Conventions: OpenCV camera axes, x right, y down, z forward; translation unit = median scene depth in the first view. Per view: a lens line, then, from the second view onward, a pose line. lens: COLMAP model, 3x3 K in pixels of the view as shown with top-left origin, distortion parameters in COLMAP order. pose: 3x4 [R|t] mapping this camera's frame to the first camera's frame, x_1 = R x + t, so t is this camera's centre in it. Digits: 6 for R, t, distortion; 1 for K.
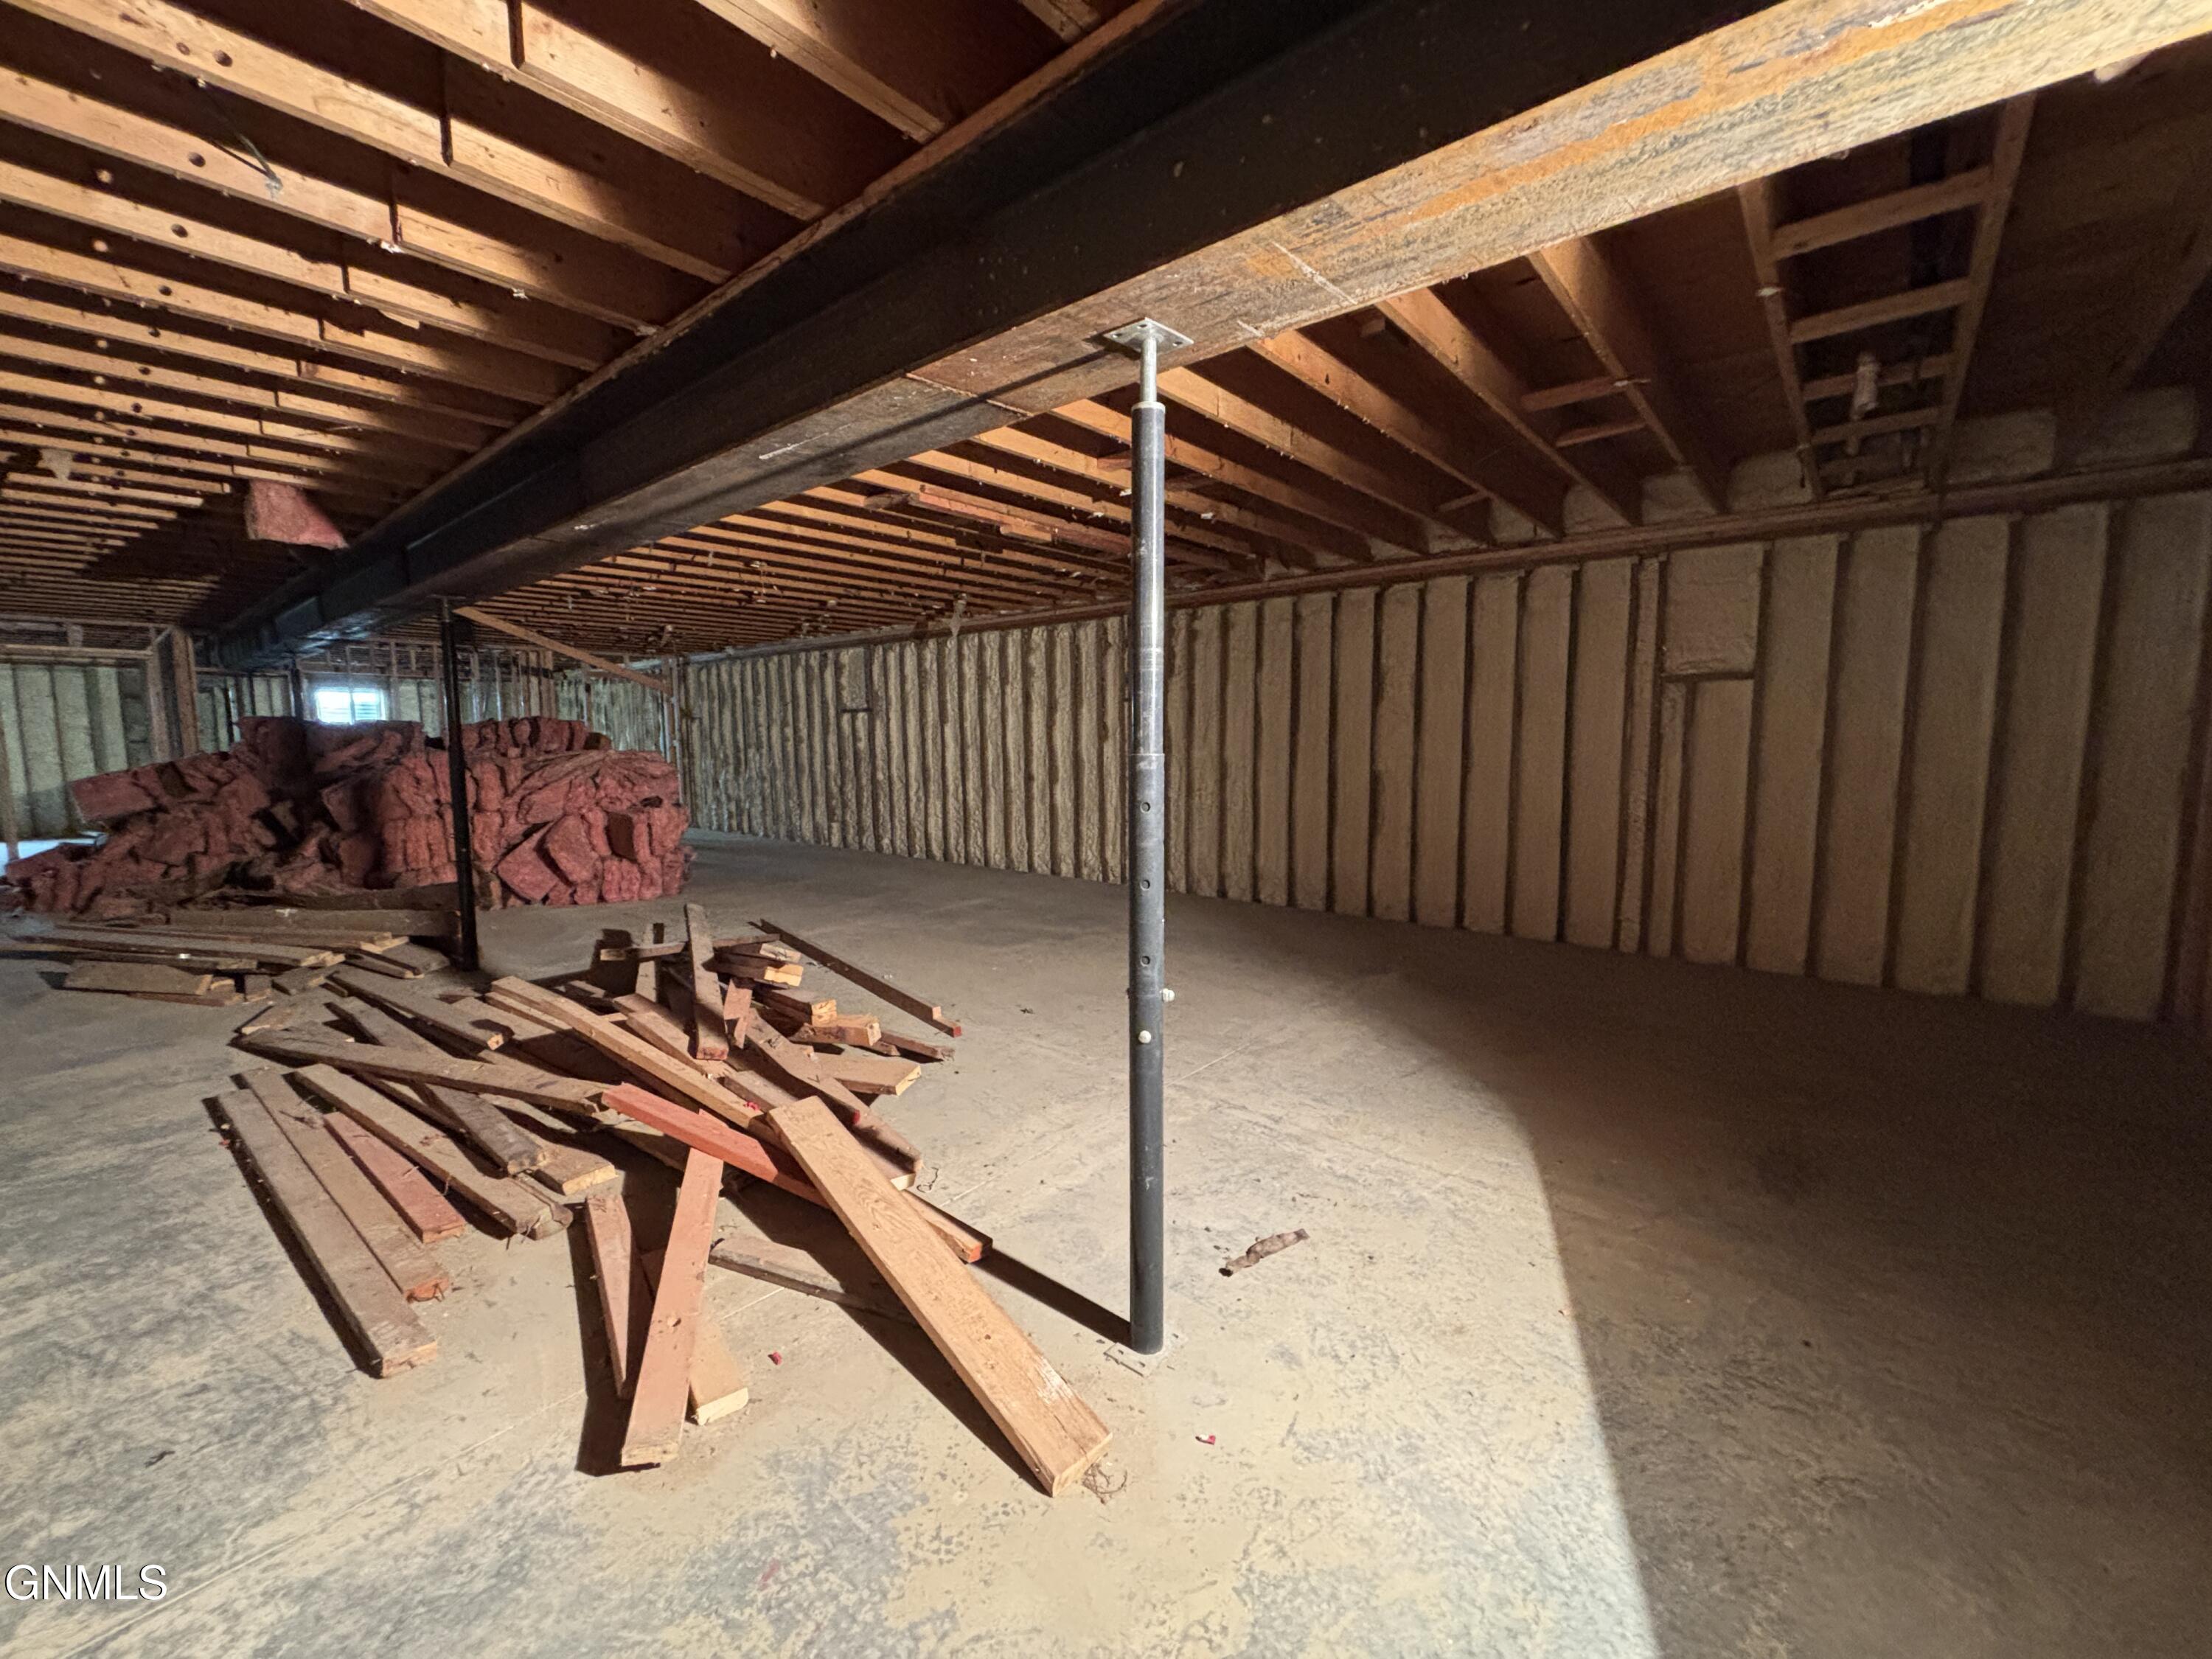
lens RADIAL K [[888.7, 0, 1109.4], [0, 888.7, 827.8], [0, 0, 1]] dist [0.003256, -0.001428]
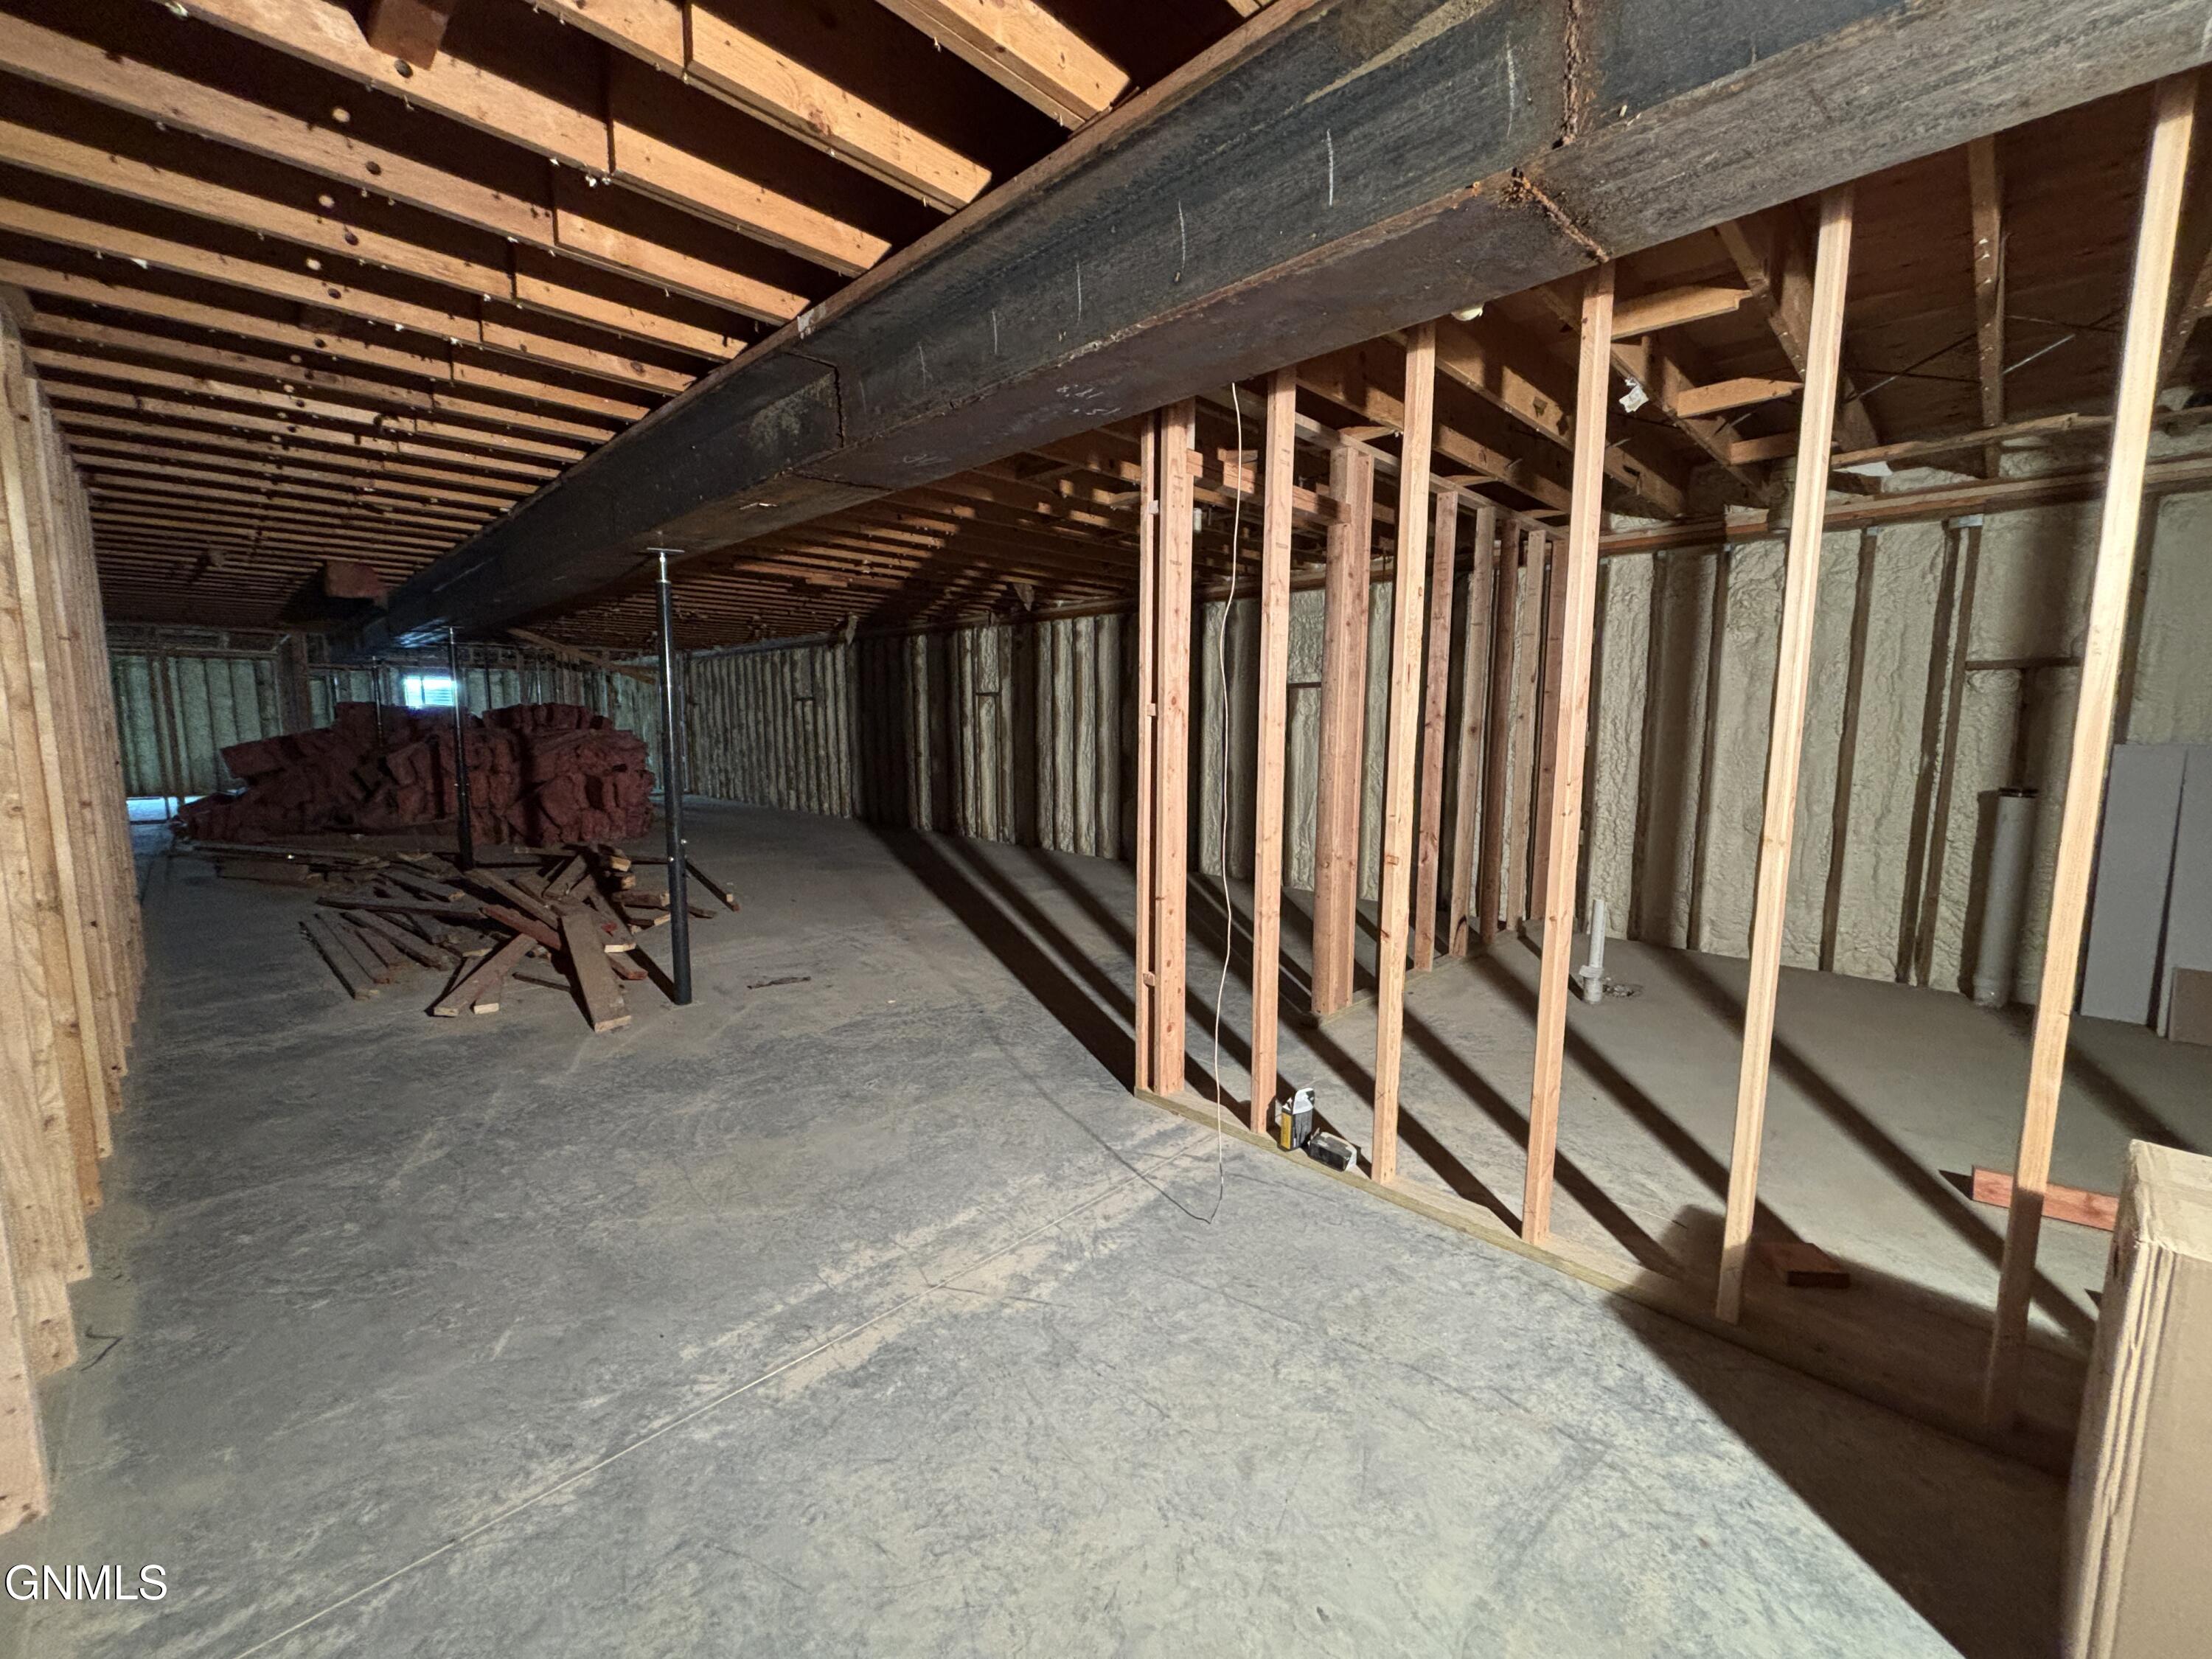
lens RADIAL K [[888.7, 0, 1104.1], [0, 888.7, 827.5], [0, 0, 1]] dist [0.003256, -0.001428]
pose [[0.996851, 0.018260, -0.077164, 0.243006], [-0.016956, 0.999703, 0.017515, 0.018836], [0.077461, -0.016152, 0.996865, -0.215673]]
